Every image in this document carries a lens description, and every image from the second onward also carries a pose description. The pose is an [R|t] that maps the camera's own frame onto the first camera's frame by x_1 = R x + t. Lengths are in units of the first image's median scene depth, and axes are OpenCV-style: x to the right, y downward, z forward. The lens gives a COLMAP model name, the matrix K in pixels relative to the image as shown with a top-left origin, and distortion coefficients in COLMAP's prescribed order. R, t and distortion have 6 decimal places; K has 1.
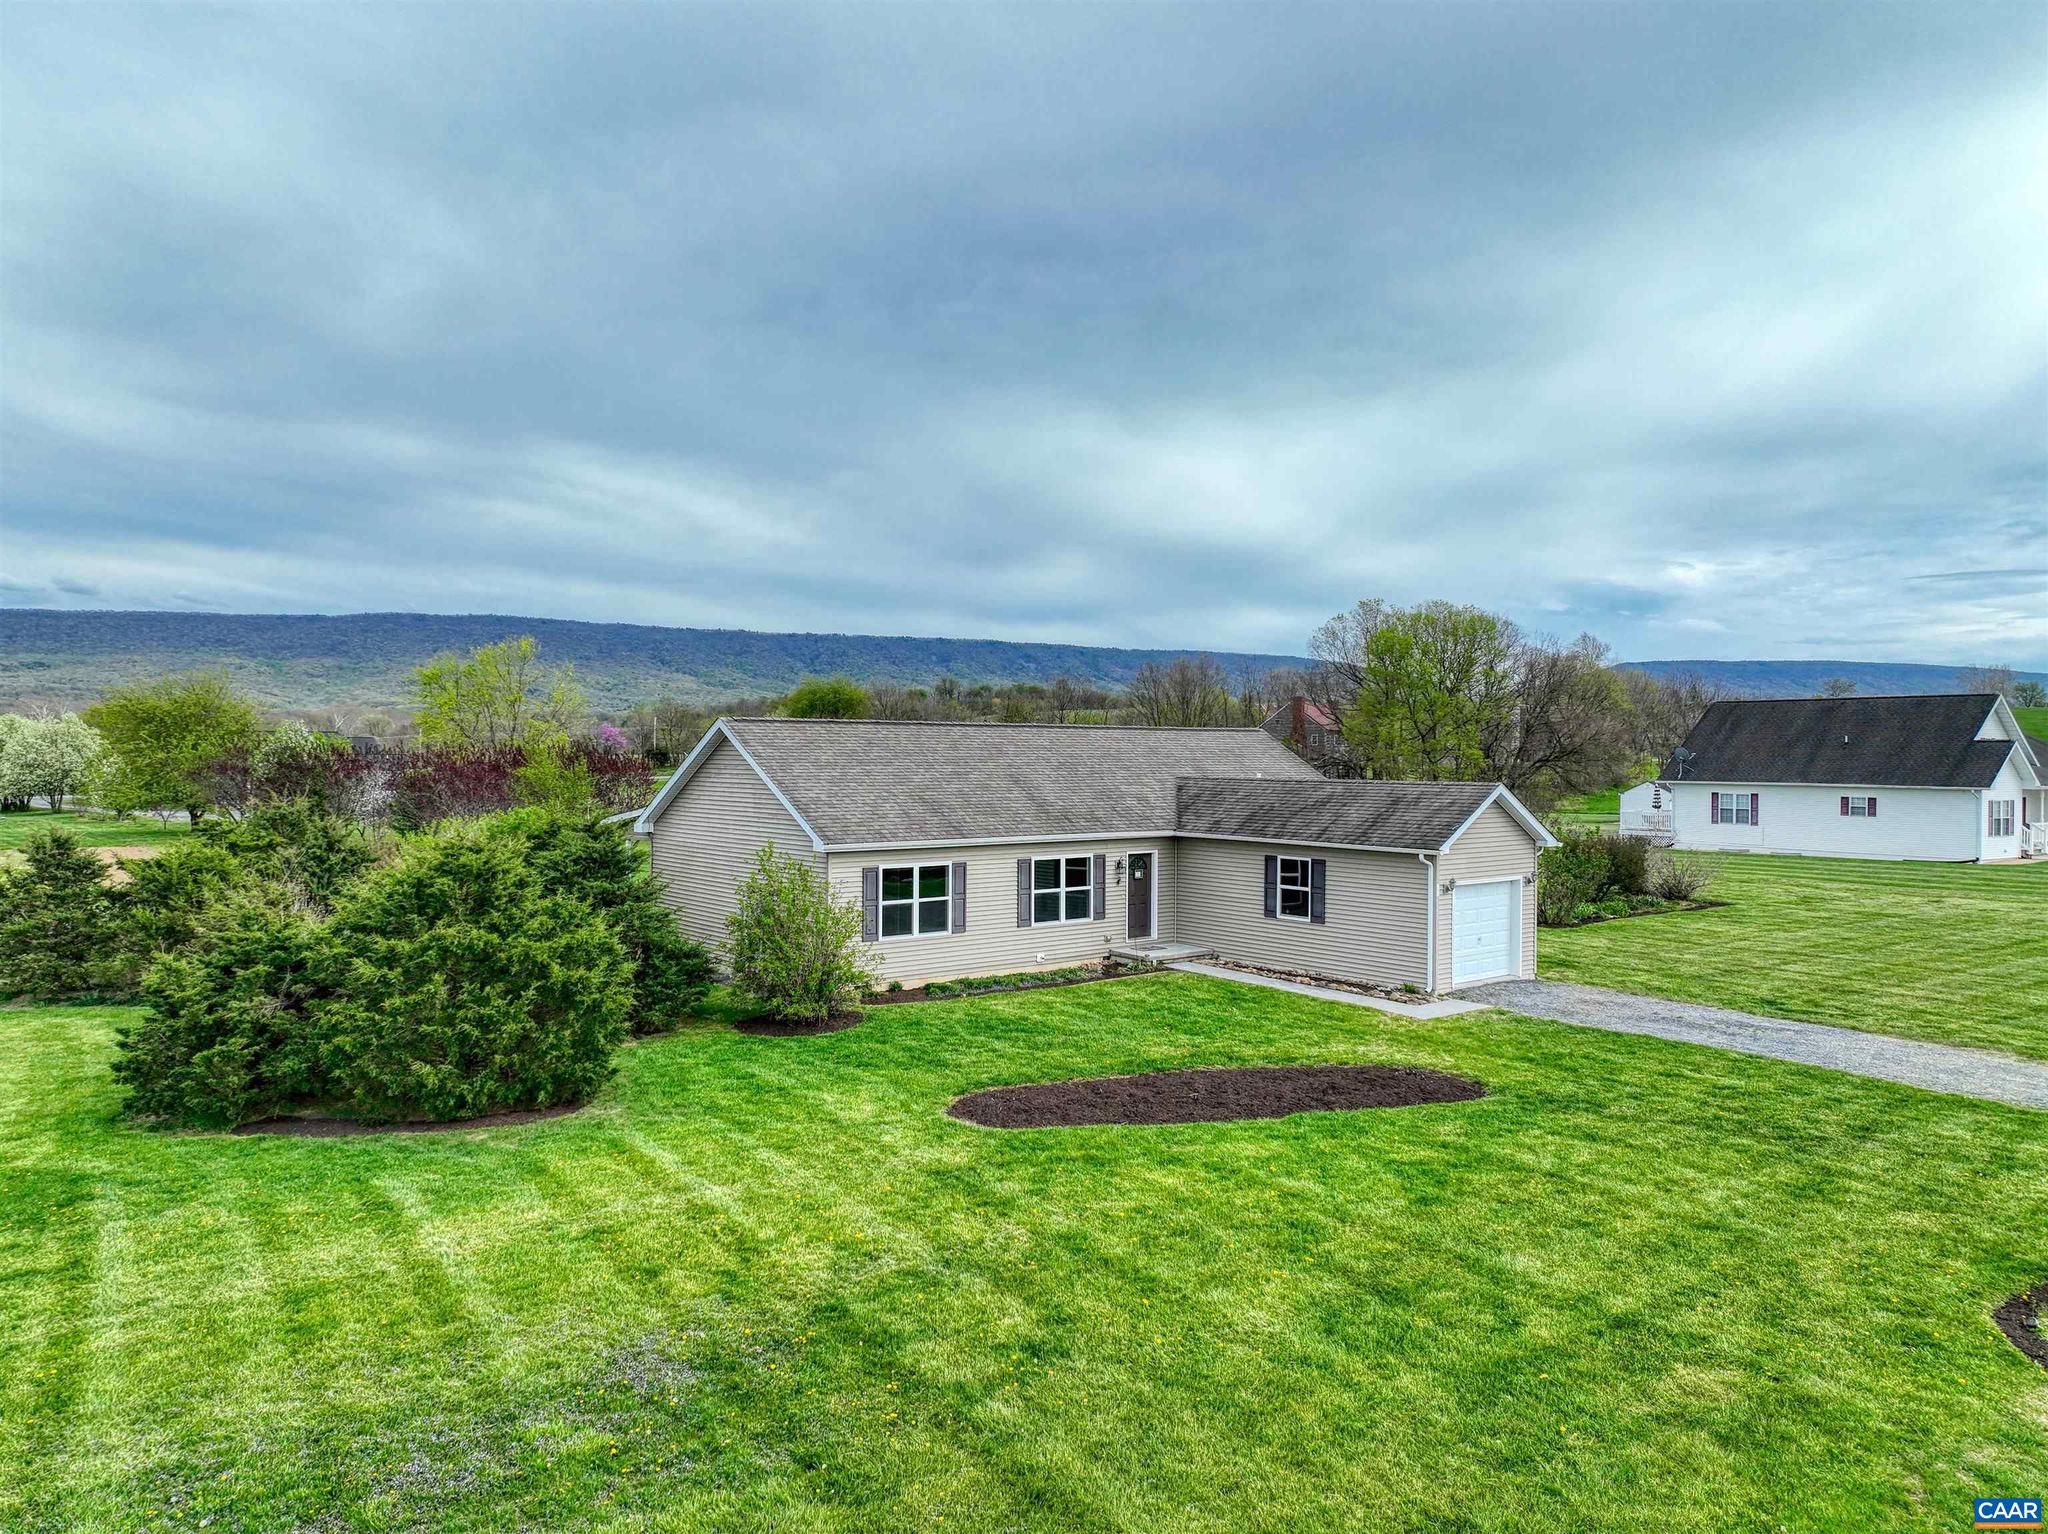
lens RADIAL K [[1437.0, 0, 1024.9], [0, 1437.0, 751.3], [0, 0, 1]] dist [0.004482, 0.005769]
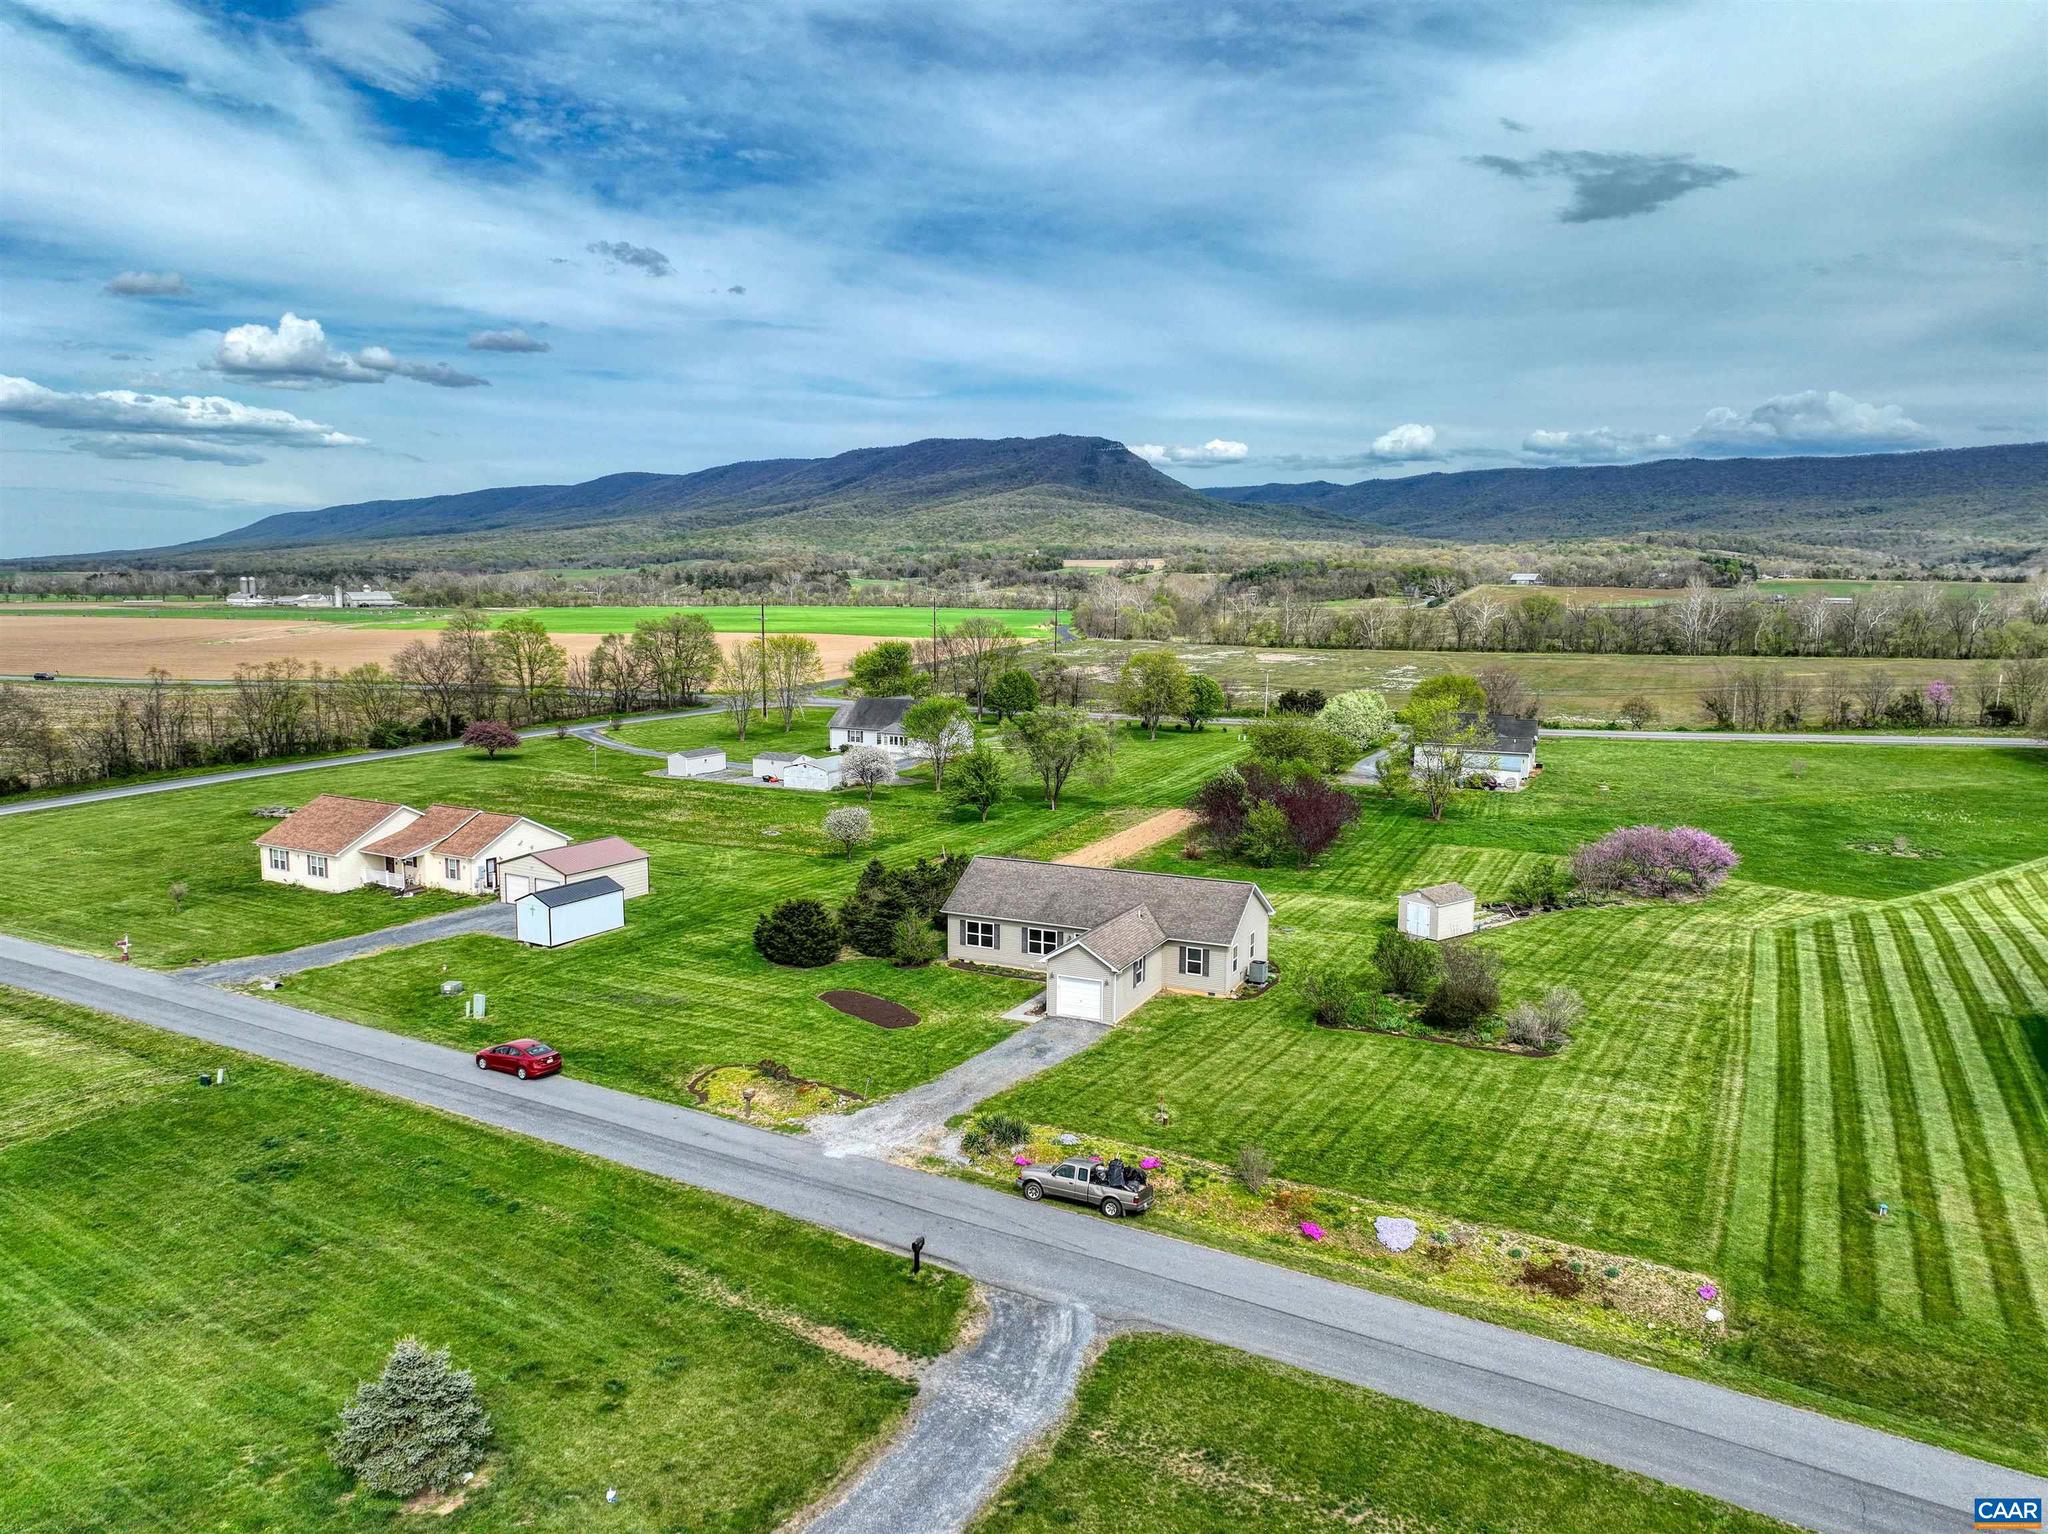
lens RADIAL K [[1437.0, 0, 1015.6], [0, 1437.0, 770.1], [0, 0, 1]] dist [0.004482, 0.005769]
pose [[0.415979, 0.115166, -0.902052, 2.539878], [-0.000566, 0.991981, 0.126386, -0.591554], [0.909374, -0.052063, 0.412709, -0.086938]]
